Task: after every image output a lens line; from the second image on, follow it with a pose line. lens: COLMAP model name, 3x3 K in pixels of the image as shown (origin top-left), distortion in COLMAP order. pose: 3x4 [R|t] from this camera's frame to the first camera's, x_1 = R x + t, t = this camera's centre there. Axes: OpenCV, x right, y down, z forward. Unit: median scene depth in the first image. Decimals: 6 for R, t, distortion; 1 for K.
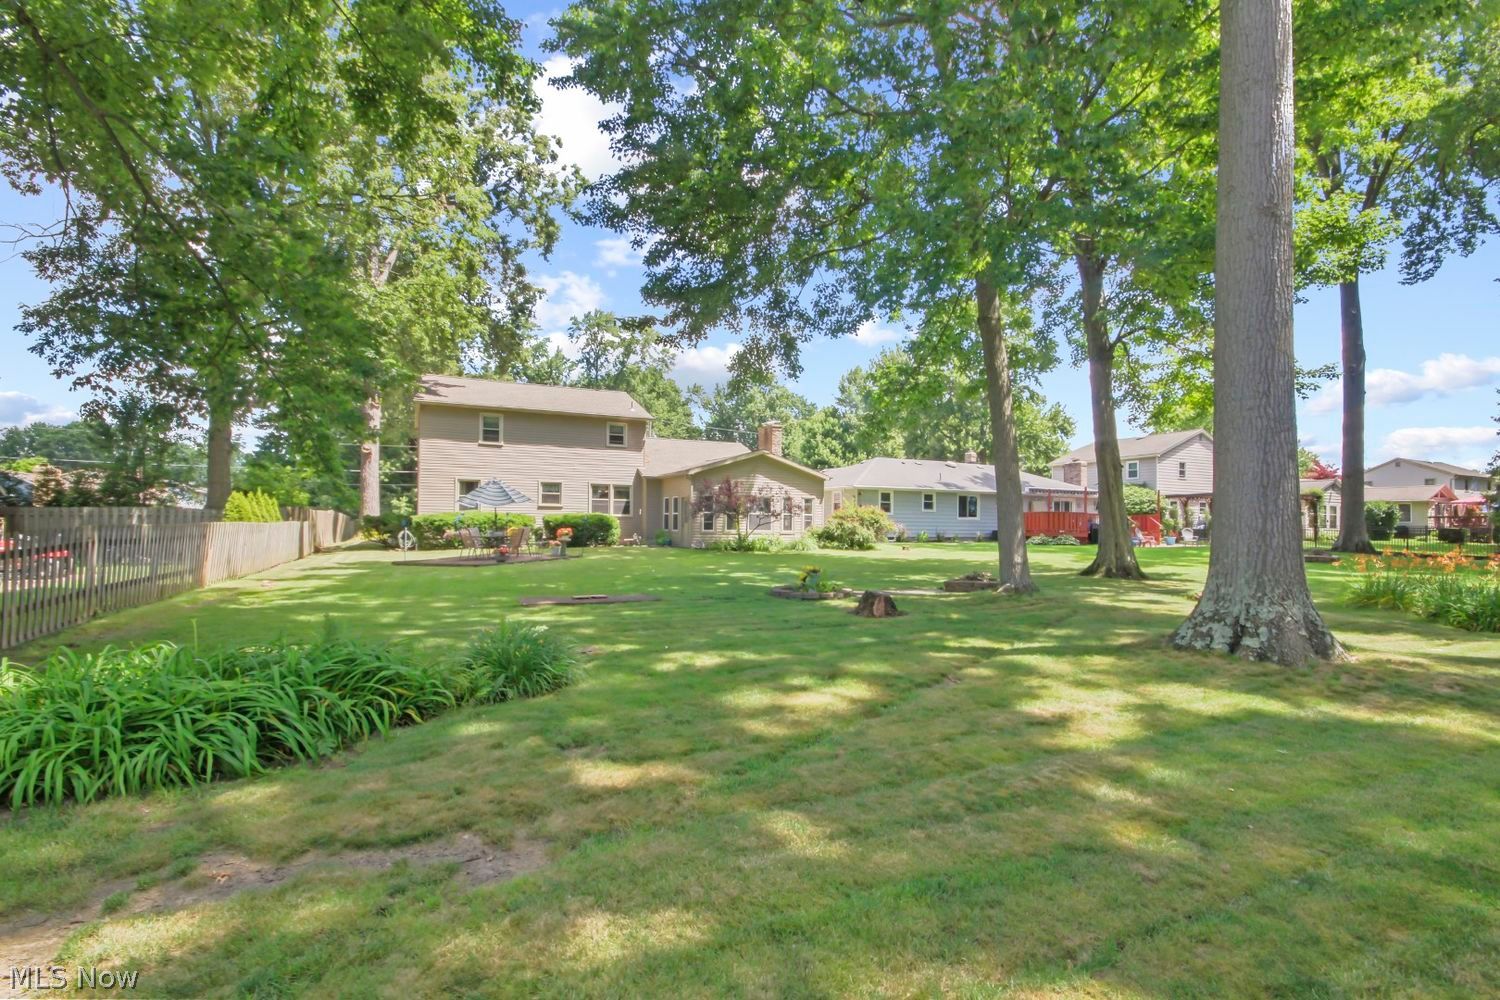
lens RADIAL K [[686.3, 0, 750.0], [0, 686.3, 500.0], [0, 0, 1]] dist [0.000727, -0.000006]
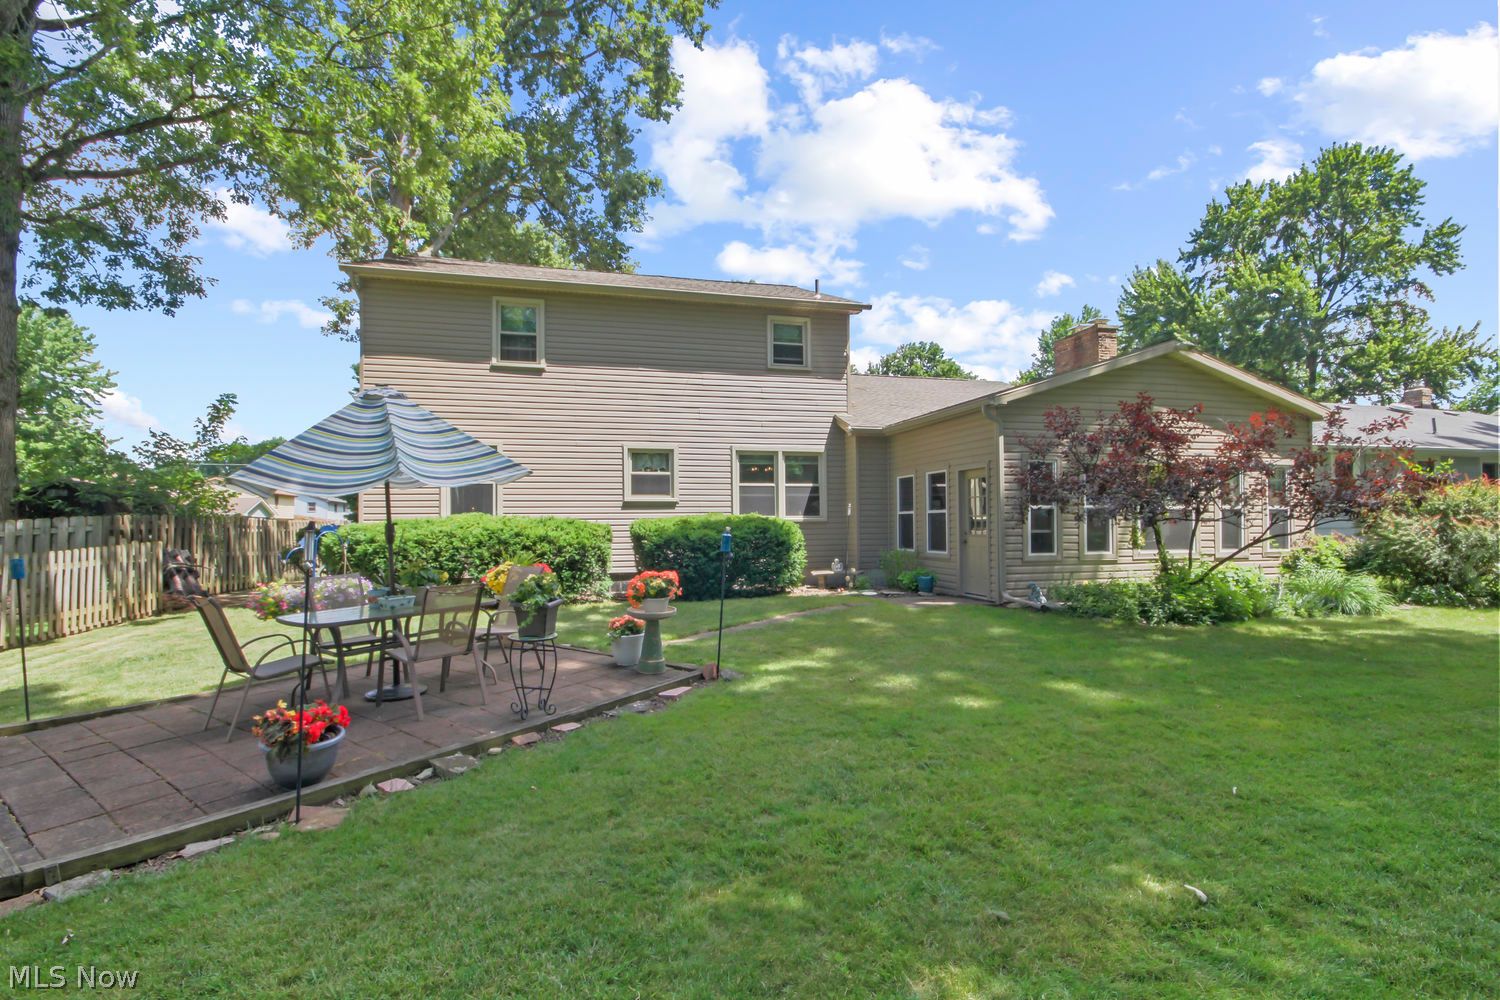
lens RADIAL K [[686.3, 0, 750.0], [0, 686.3, 500.0], [0, 0, 1]] dist [0.000727, -0.000006]
pose [[0.979320, -0.025094, -0.200754, -0.134122], [0.025784, 0.999667, 0.000826, 0.009163], [0.200666, -0.005985, 0.979641, 0.562516]]
